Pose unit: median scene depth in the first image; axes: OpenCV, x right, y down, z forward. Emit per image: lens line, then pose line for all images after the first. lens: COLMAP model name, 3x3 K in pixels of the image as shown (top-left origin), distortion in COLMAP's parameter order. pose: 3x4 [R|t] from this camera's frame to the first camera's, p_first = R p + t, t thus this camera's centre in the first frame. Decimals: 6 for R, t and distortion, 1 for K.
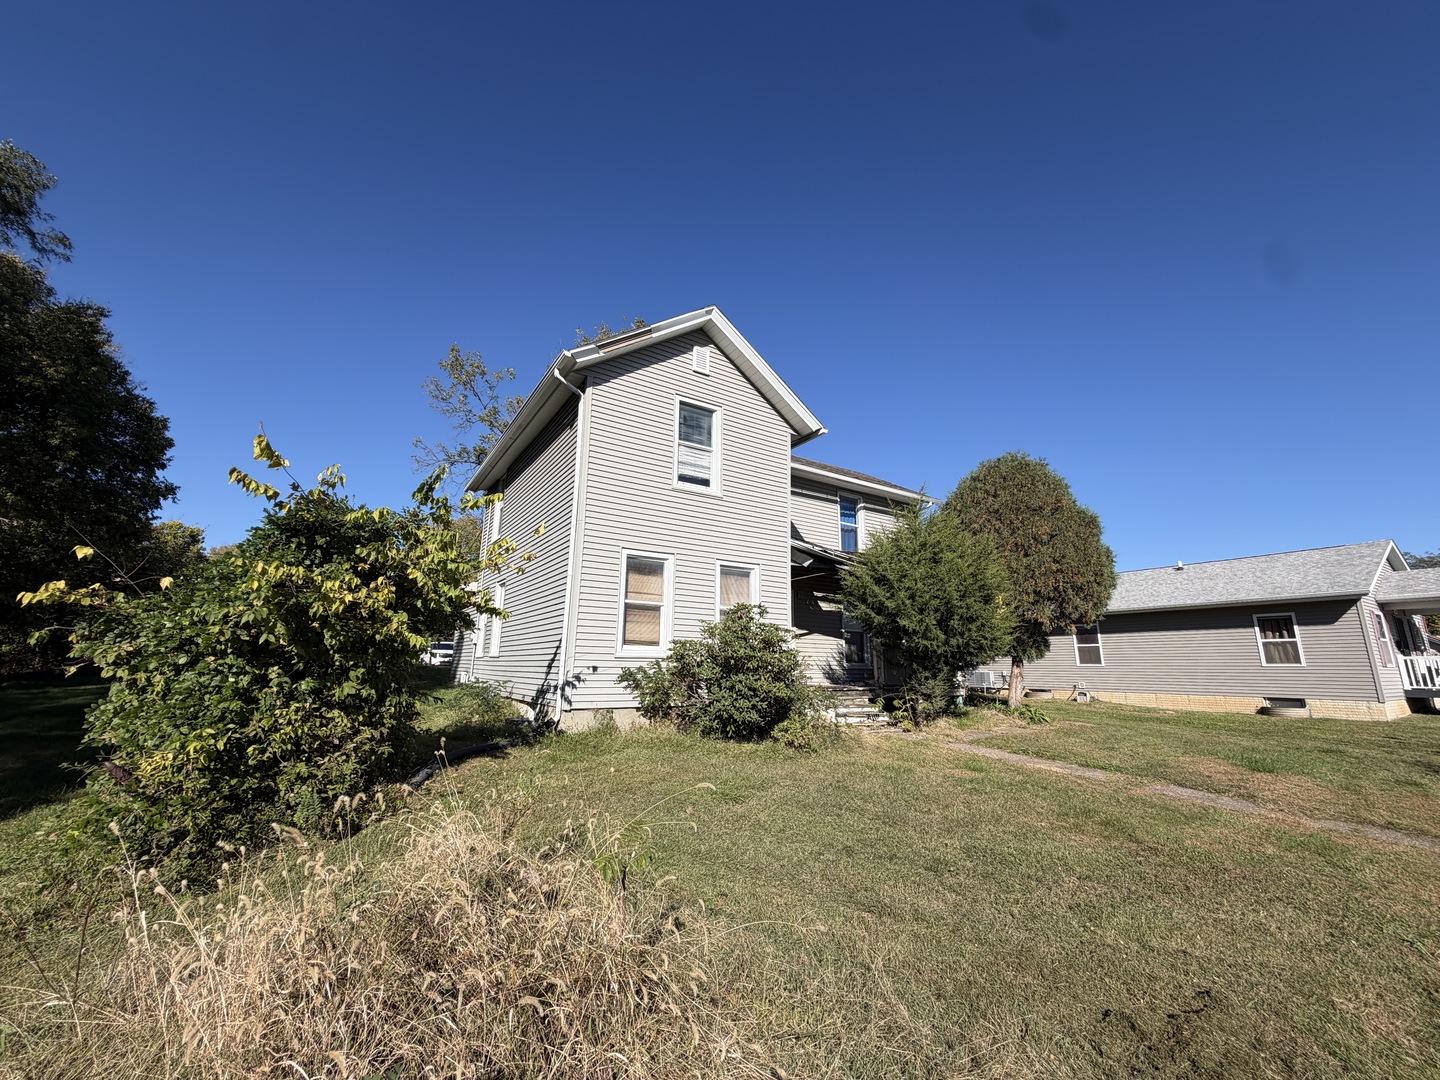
lens RADIAL K [[573.3, 0, 716.9], [0, 573.3, 540.3], [0, 0, 1]] dist [0.001333, -0.000347]
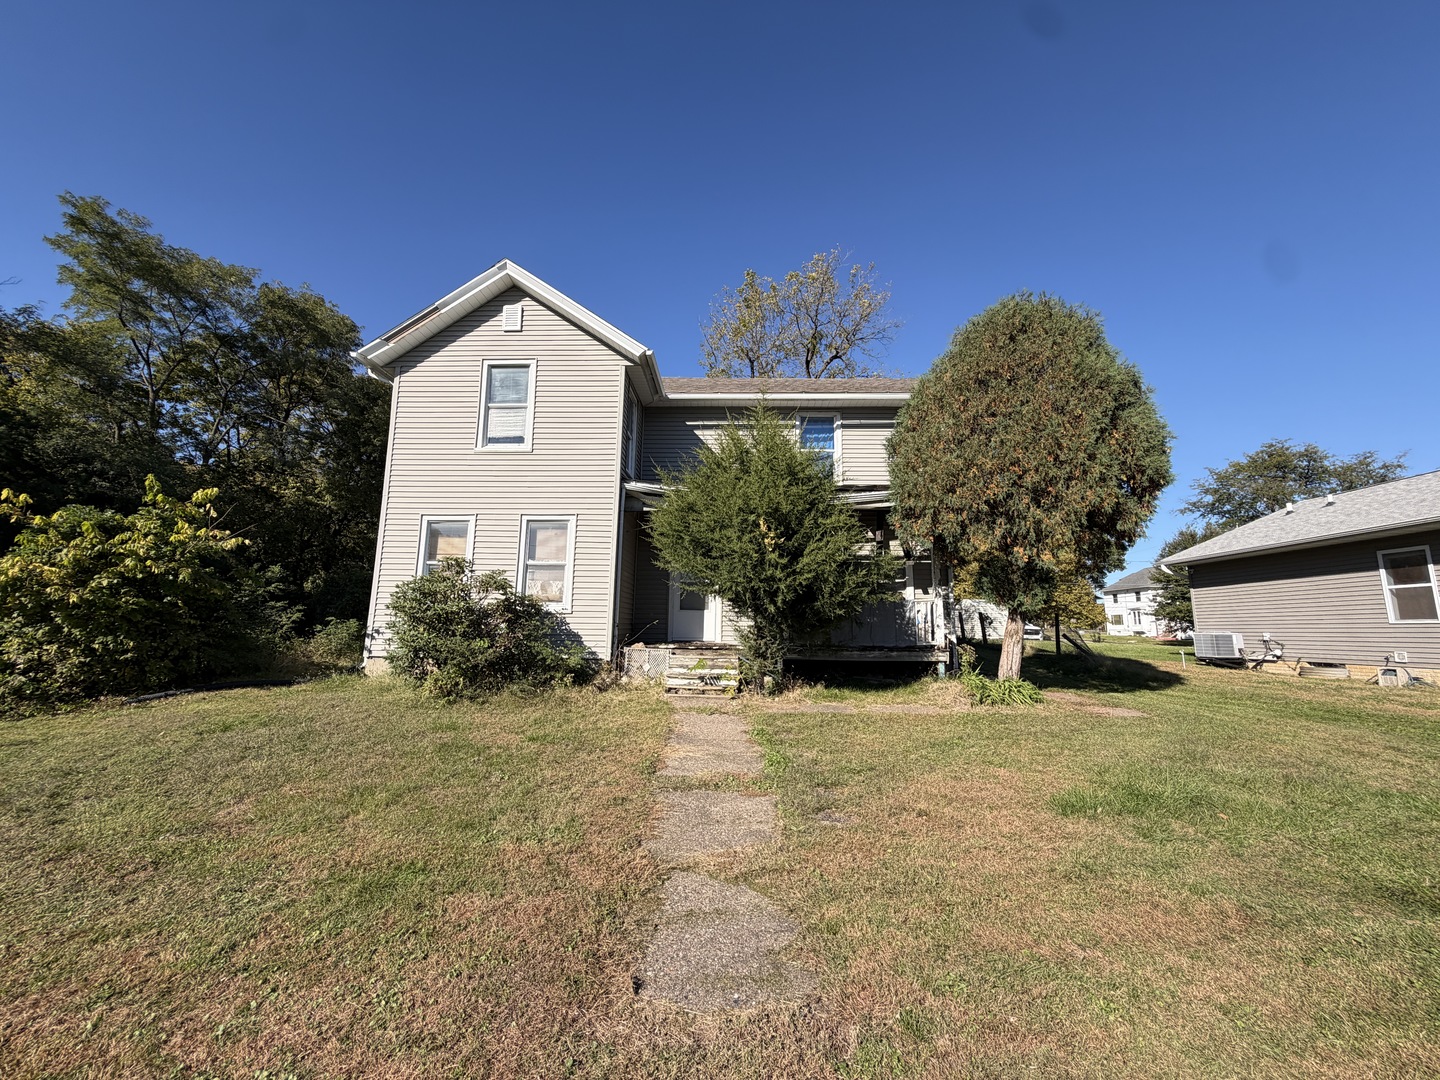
lens RADIAL K [[573.3, 0, 719.4], [0, 573.3, 535.7], [0, 0, 1]] dist [0.001333, -0.000347]
pose [[0.823976, -0.090914, -0.559283, 0.797086], [0.120099, 0.992640, 0.015580, 0.089928], [0.553751, -0.080006, 0.828830, 0.344552]]
